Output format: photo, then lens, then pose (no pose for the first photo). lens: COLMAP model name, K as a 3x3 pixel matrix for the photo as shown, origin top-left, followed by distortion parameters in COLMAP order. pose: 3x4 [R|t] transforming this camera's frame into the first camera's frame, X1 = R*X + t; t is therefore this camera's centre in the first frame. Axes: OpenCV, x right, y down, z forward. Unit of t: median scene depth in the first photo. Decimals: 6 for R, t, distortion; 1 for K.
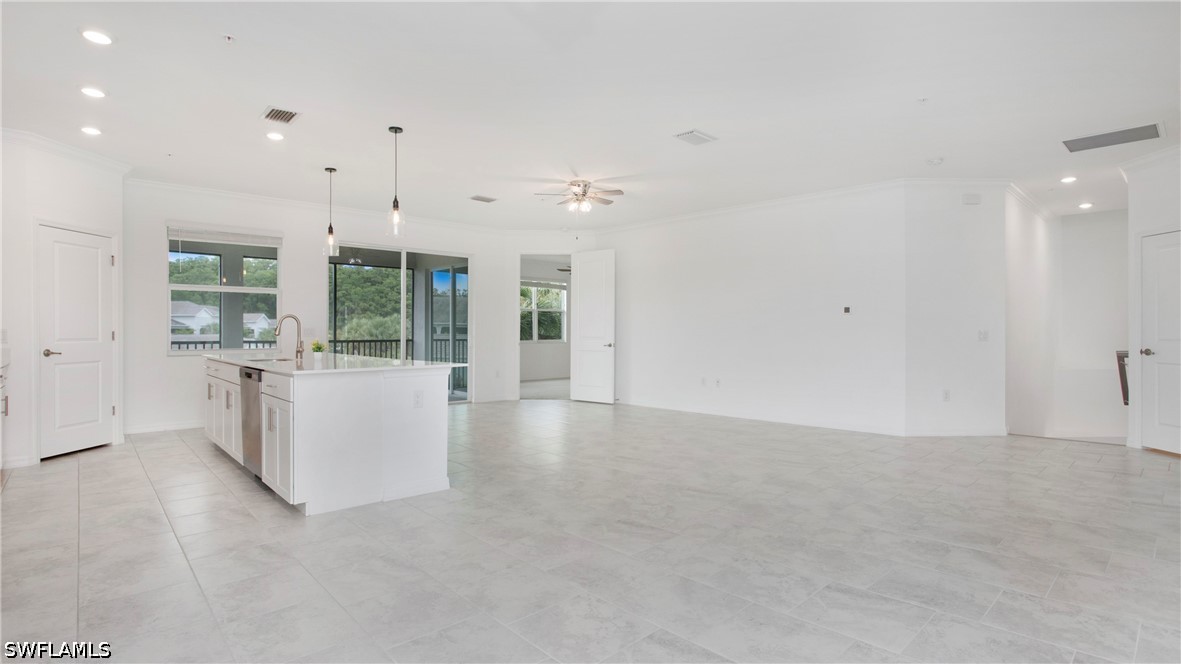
lens RADIAL K [[601.4, 0, 607.0], [0, 601.4, 323.9], [0, 0, 1]] dist [-0.022838, 0.002349]
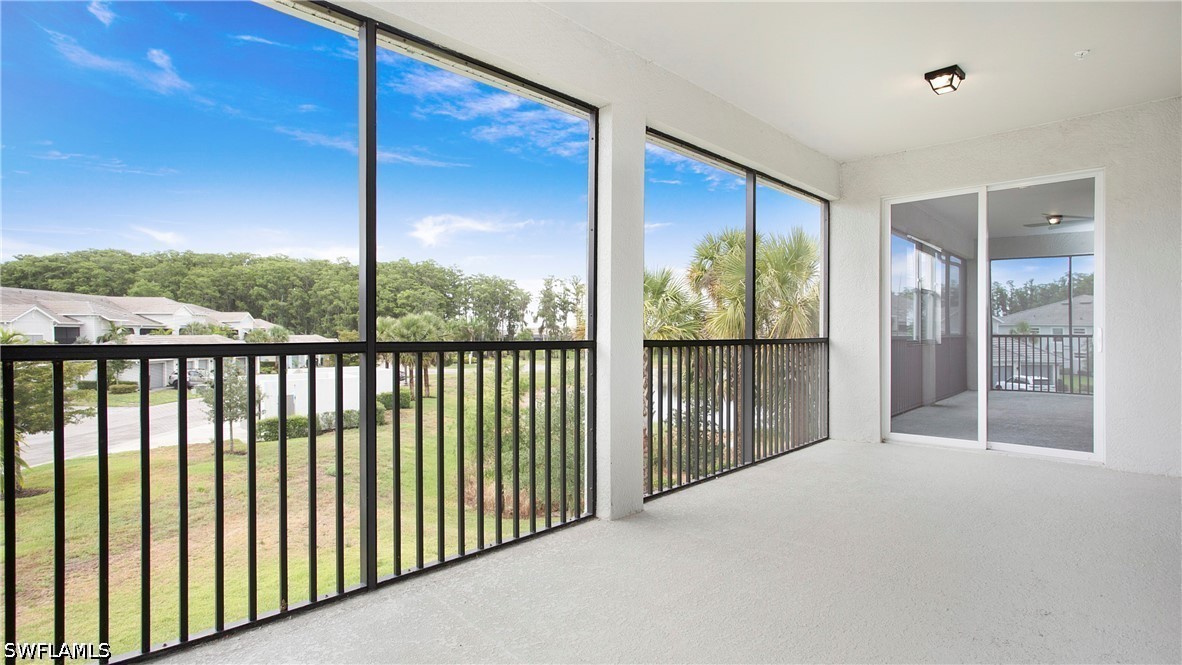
lens RADIAL K [[601.9, 0, 601.4], [0, 601.9, 336.2], [0, 0, 1]] dist [-0.022838, 0.002349]
pose [[0.998992, 0.004373, 0.044678, -0.372455], [-0.005038, 0.999878, 0.014796, 0.012136], [-0.044608, -0.015006, 0.998892, 0.346427]]
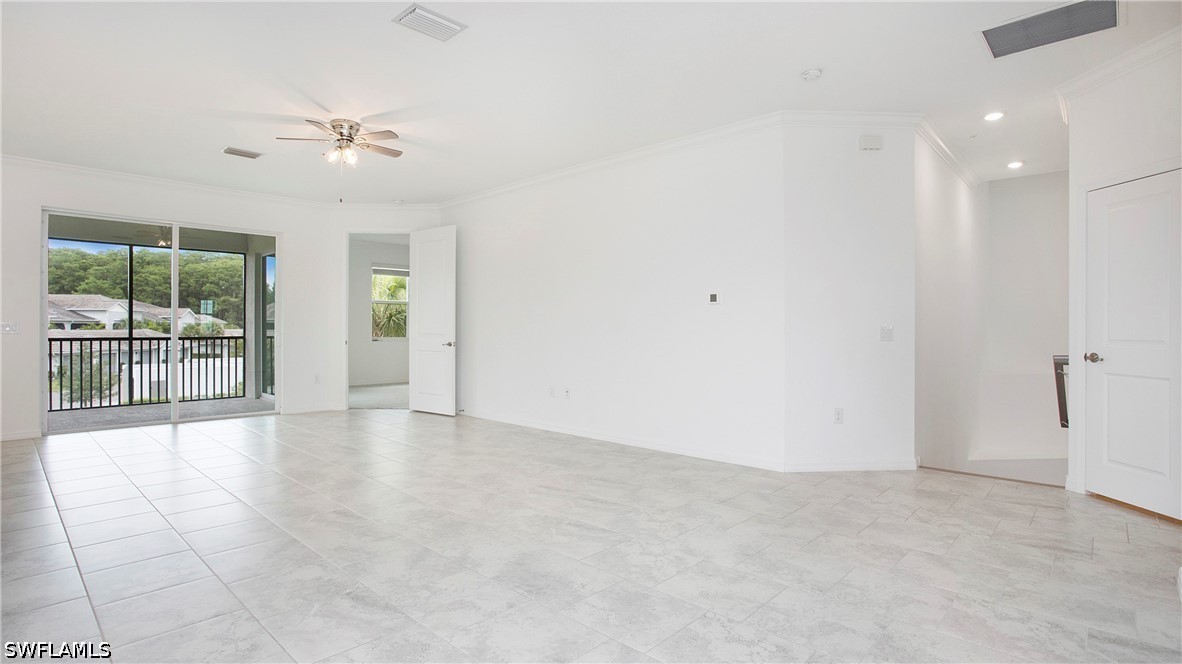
lens RADIAL K [[590.4, 0, 608.2], [0, 590.4, 312.7], [0, 0, 1]] dist [-0.017391, -0.000628]
pose [[0.999138, 0.002844, 0.041421, 0.177020], [-0.002304, 0.999912, -0.013082, 0.002971], [-0.041454, 0.012976, 0.999056, 0.189812]]
